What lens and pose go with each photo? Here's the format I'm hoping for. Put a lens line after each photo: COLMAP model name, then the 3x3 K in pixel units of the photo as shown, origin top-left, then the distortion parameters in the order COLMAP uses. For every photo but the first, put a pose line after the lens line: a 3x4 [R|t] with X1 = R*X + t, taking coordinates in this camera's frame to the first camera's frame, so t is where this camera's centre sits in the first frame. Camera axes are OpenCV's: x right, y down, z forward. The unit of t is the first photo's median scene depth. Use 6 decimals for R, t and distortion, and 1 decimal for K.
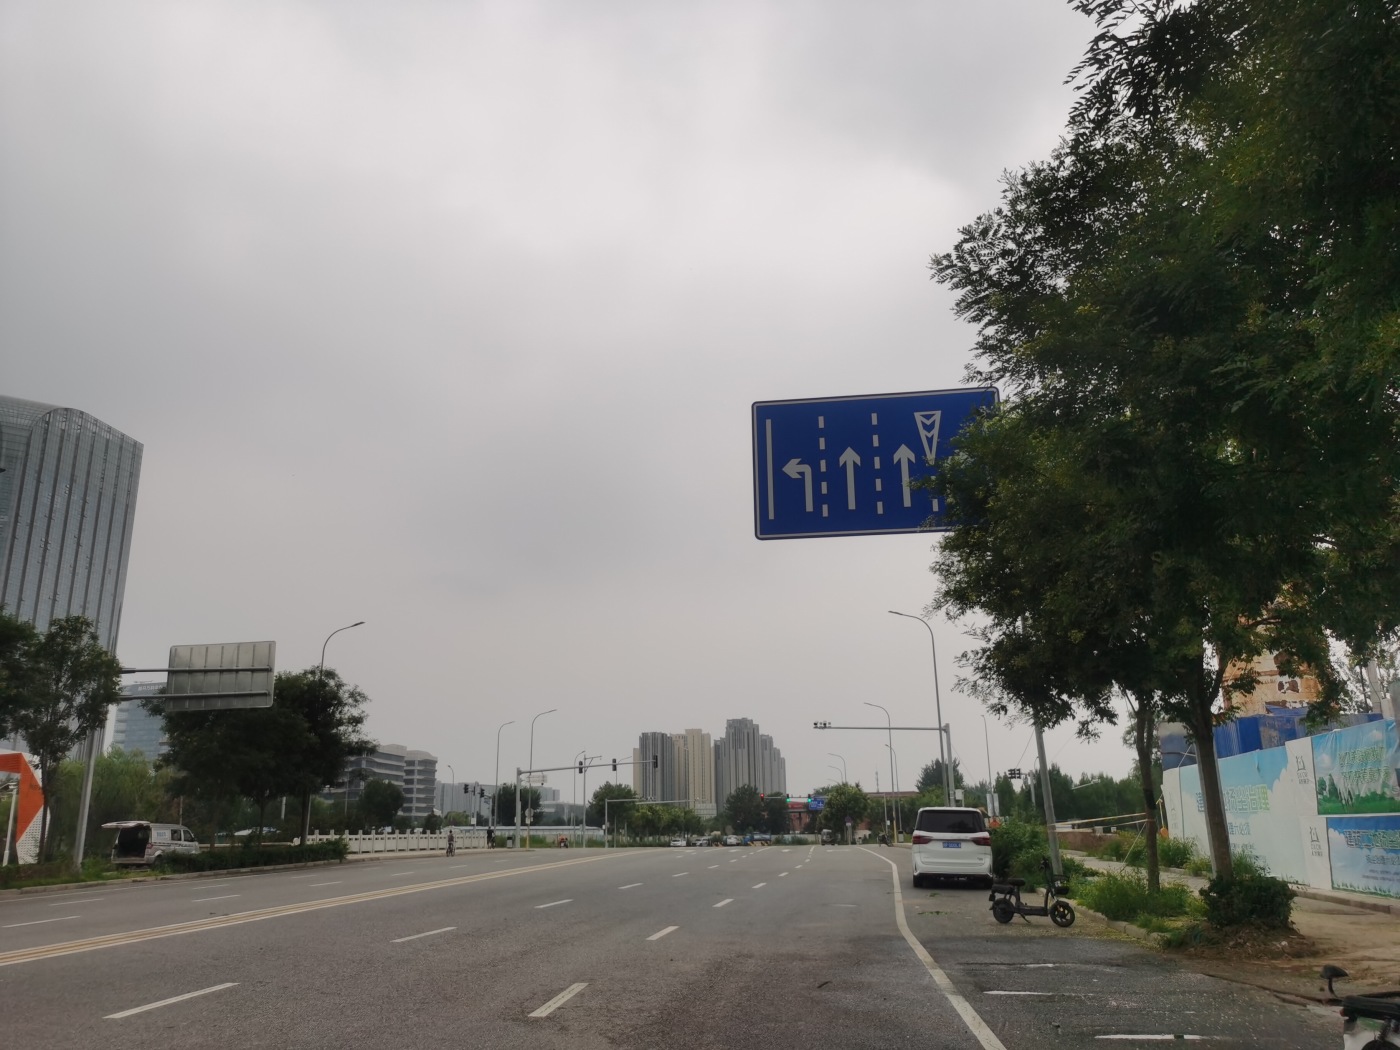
lens RADIAL K [[1093.2, 0, 695.8], [0, 1093.2, 521.7], [0, 0, 1]] dist [0.034348, -0.019216]
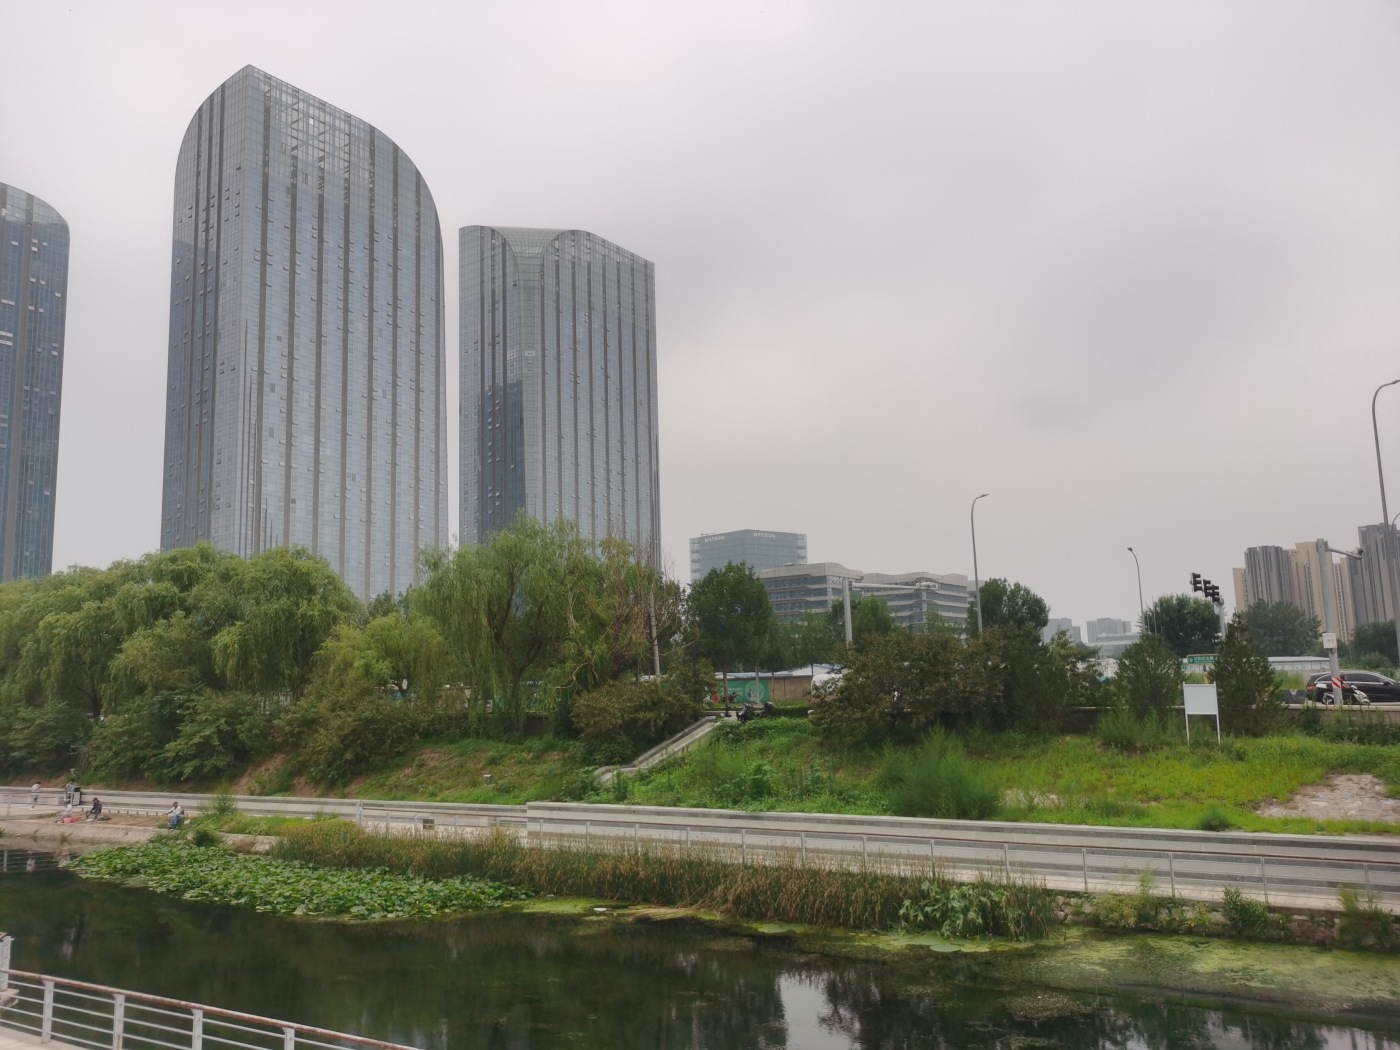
lens RADIAL K [[1093.2, 0, 706.6], [0, 1093.2, 529.8], [0, 0, 1]] dist [0.034348, -0.019216]
pose [[0.888472, -0.075333, -0.452705, -0.072192], [0.142318, 0.983032, 0.115729, 0.053894], [0.436305, -0.167250, 0.884118, 0.192127]]
